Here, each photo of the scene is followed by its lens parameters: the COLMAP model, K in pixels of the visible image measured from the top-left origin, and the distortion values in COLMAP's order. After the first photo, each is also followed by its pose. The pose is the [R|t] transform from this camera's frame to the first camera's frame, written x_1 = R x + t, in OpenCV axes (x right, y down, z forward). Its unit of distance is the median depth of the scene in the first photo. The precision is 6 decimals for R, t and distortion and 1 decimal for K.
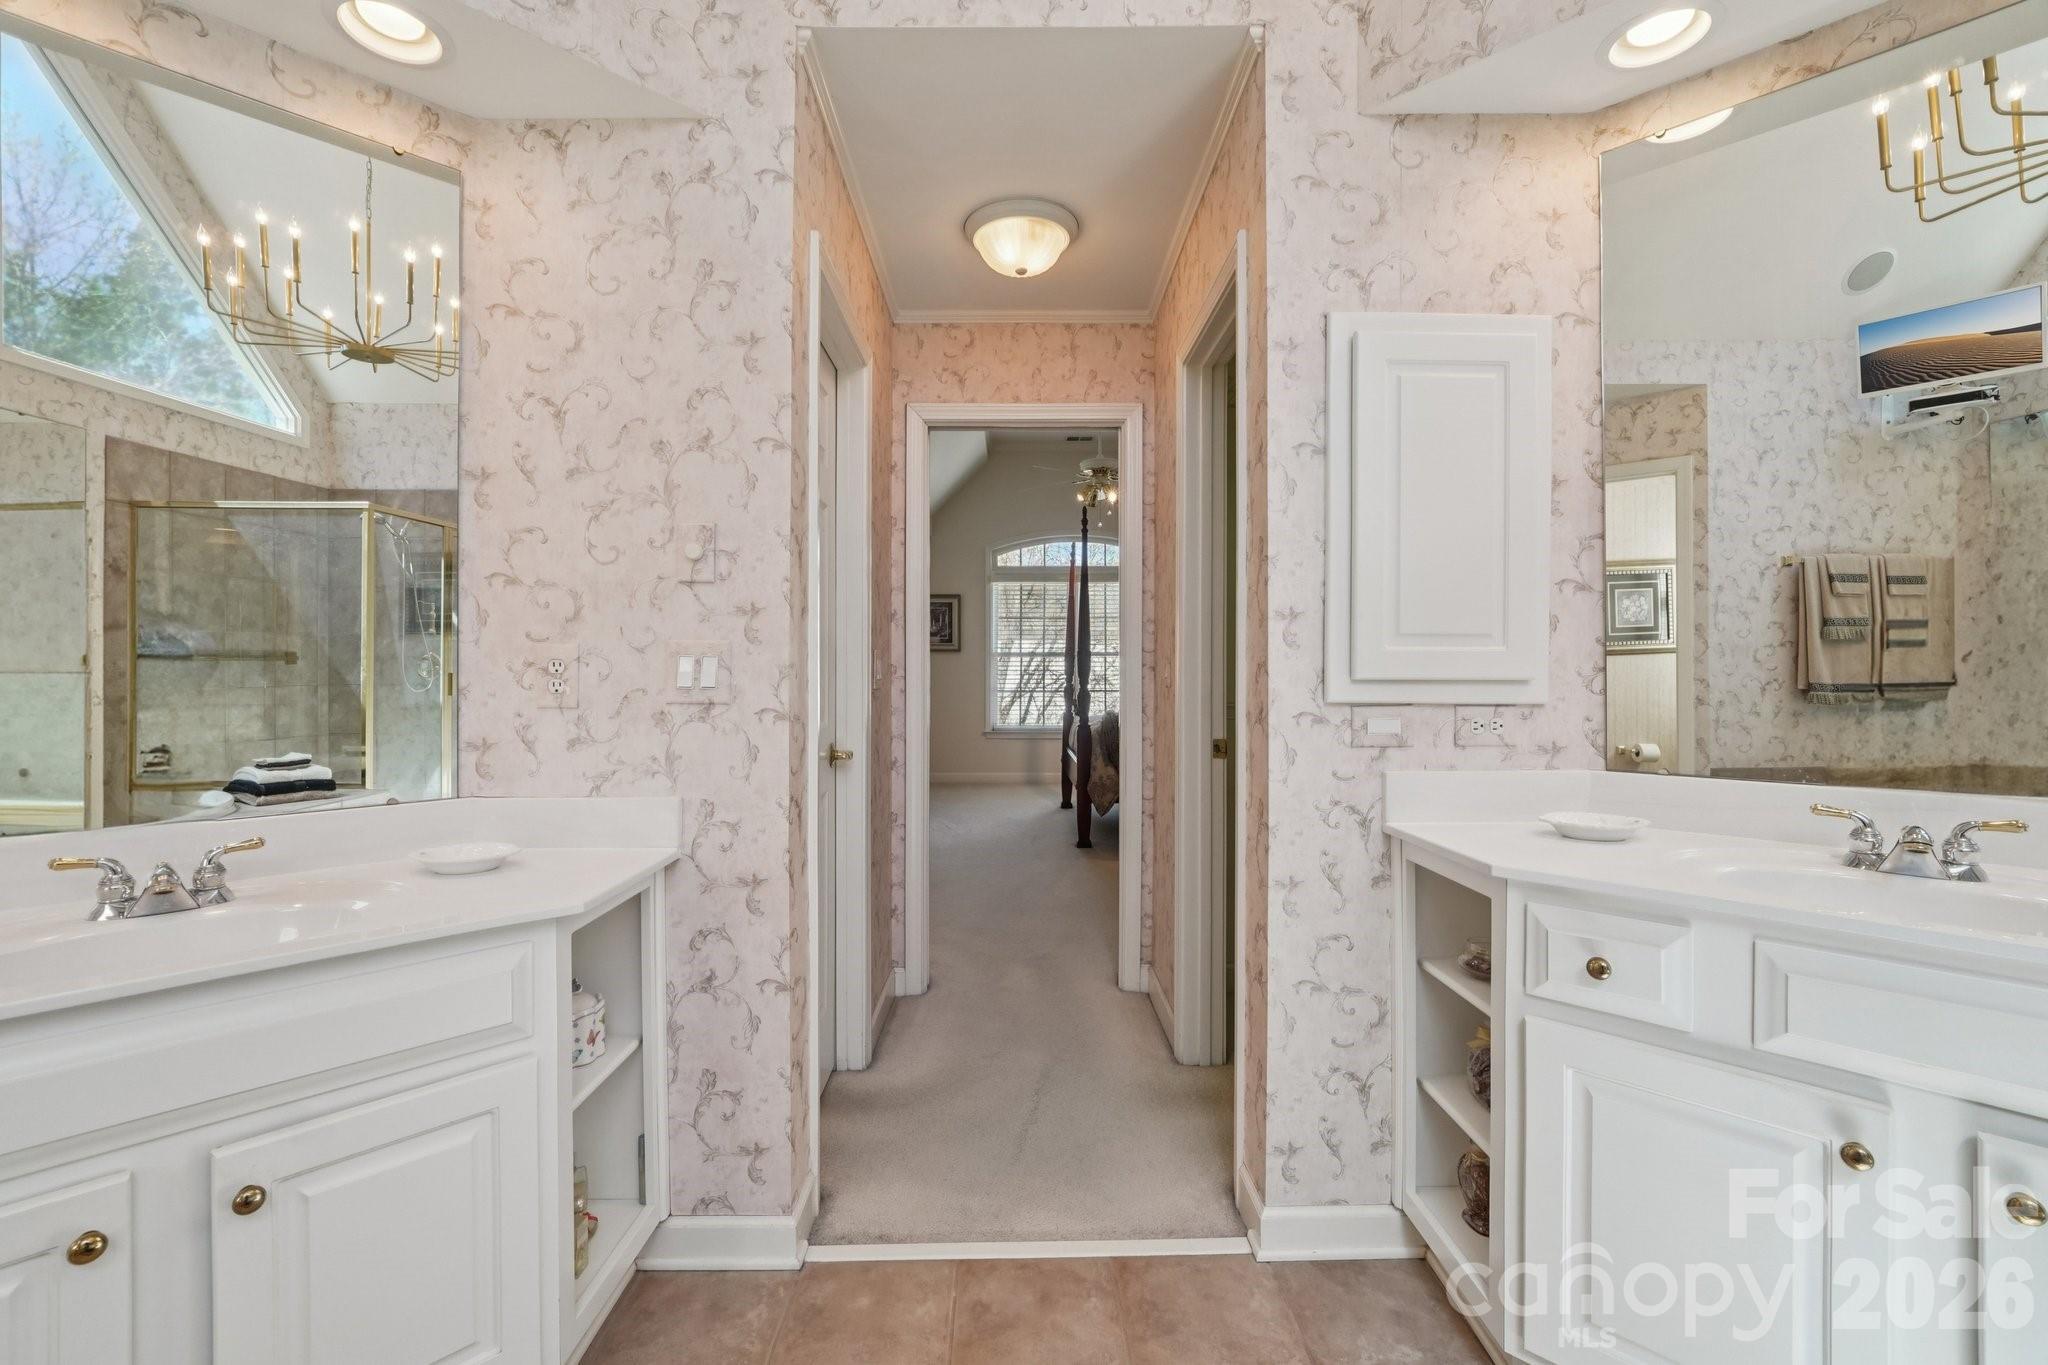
lens RADIAL K [[861.1, 0, 1021.4], [0, 861.1, 671.4], [0, 0, 1]] dist [-0.018473, 0.008421]
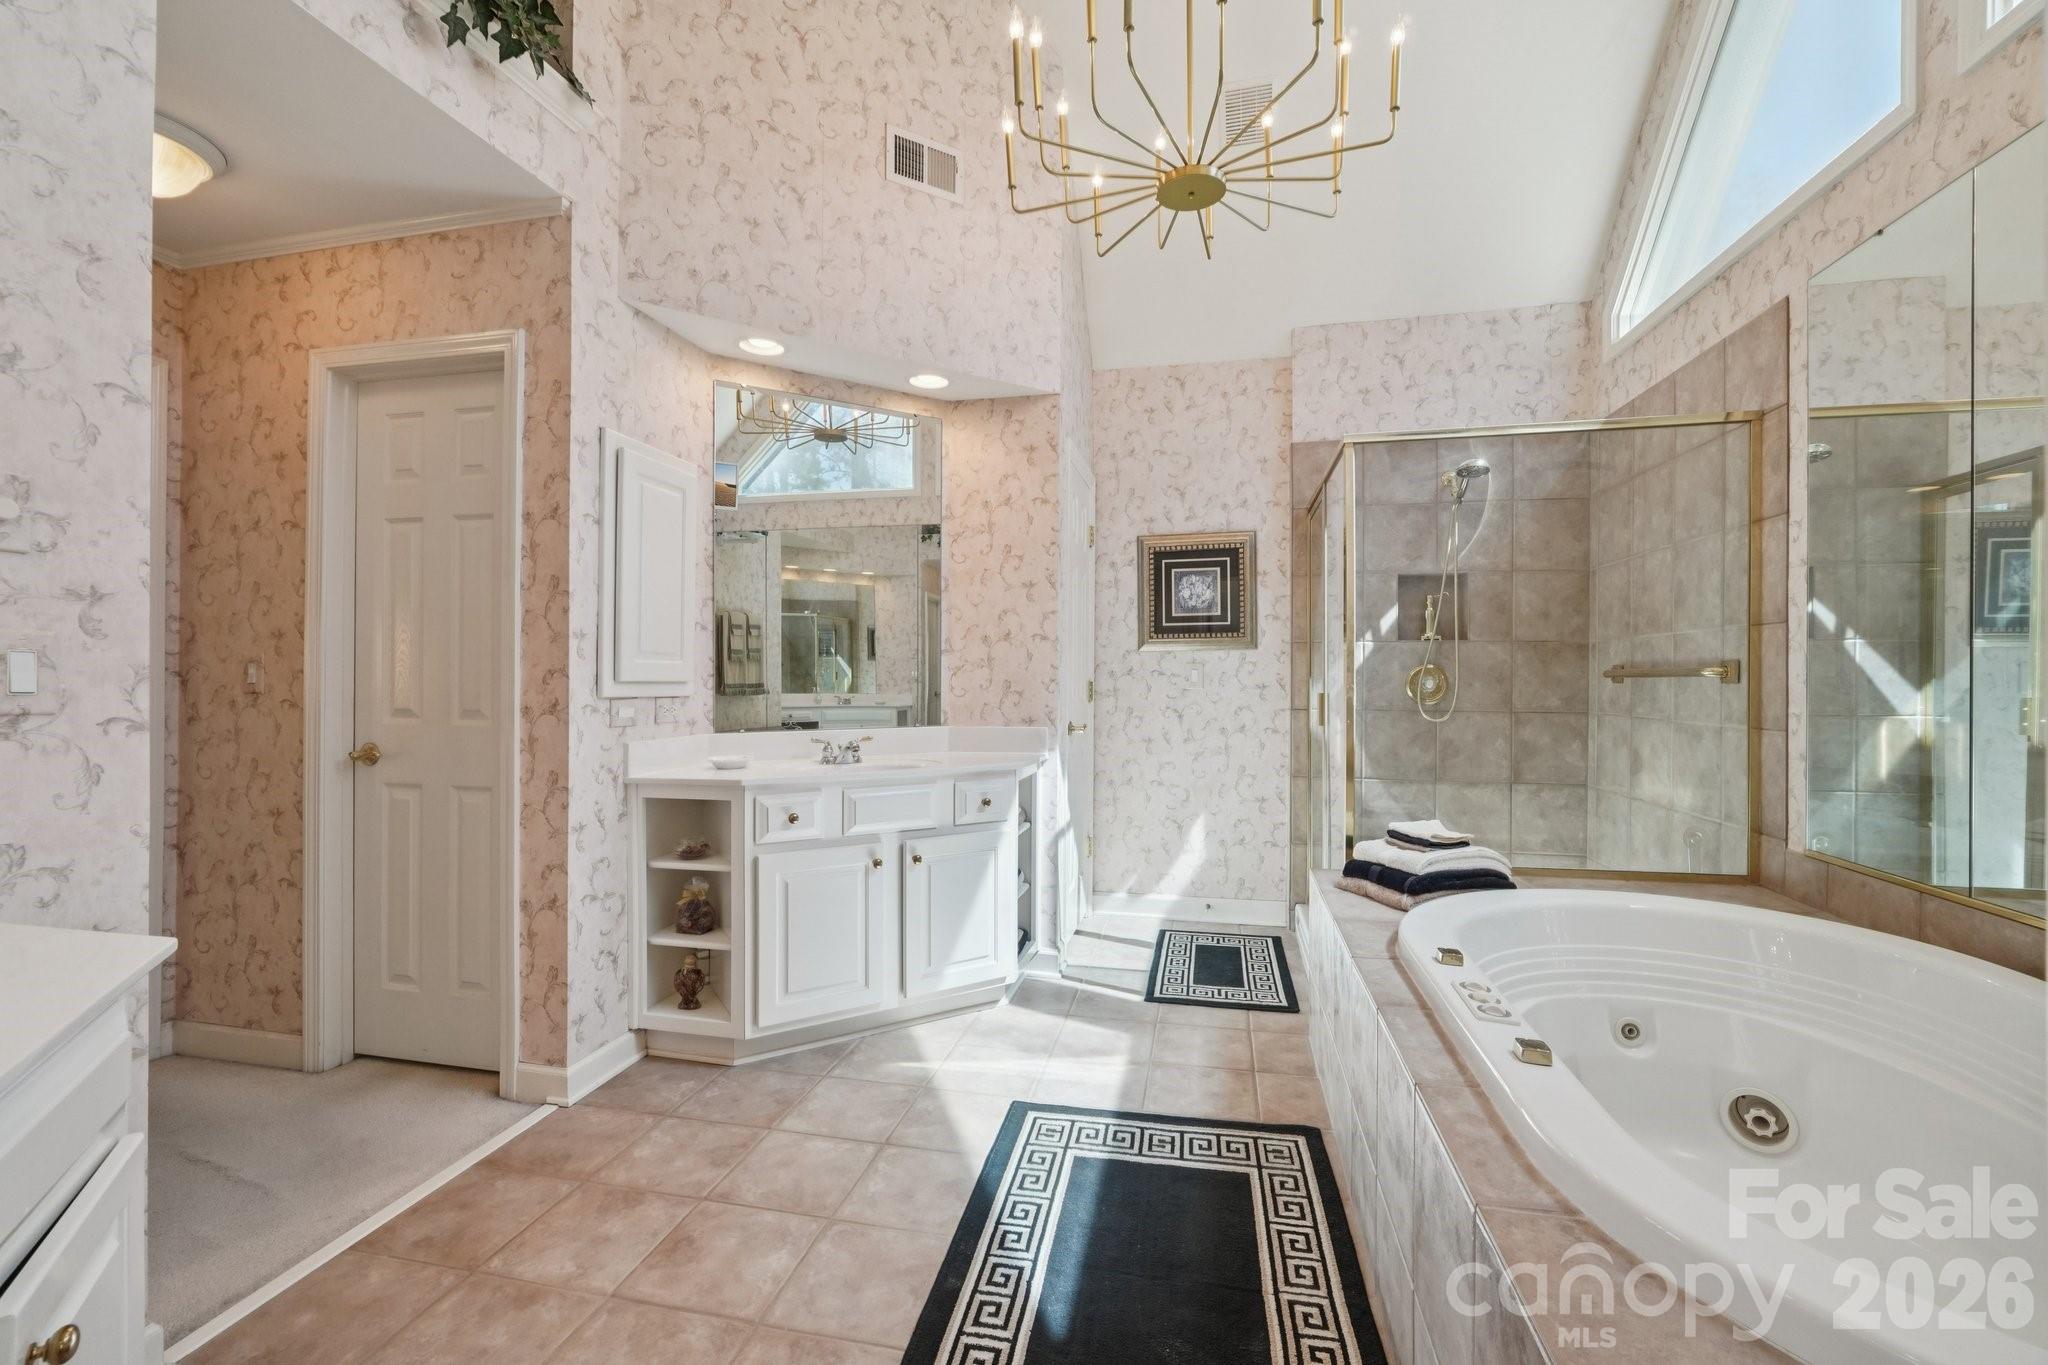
lens RADIAL K [[861.1, 0, 1021.4], [0, 861.1, 671.4], [0, 0, 1]] dist [-0.018473, 0.008421]
pose [[0.231101, 0.009944, 0.972879, -0.878650], [-0.004357, 0.999948, -0.009185, 0.003020], [-0.972920, -0.002116, 0.231133, -0.018594]]
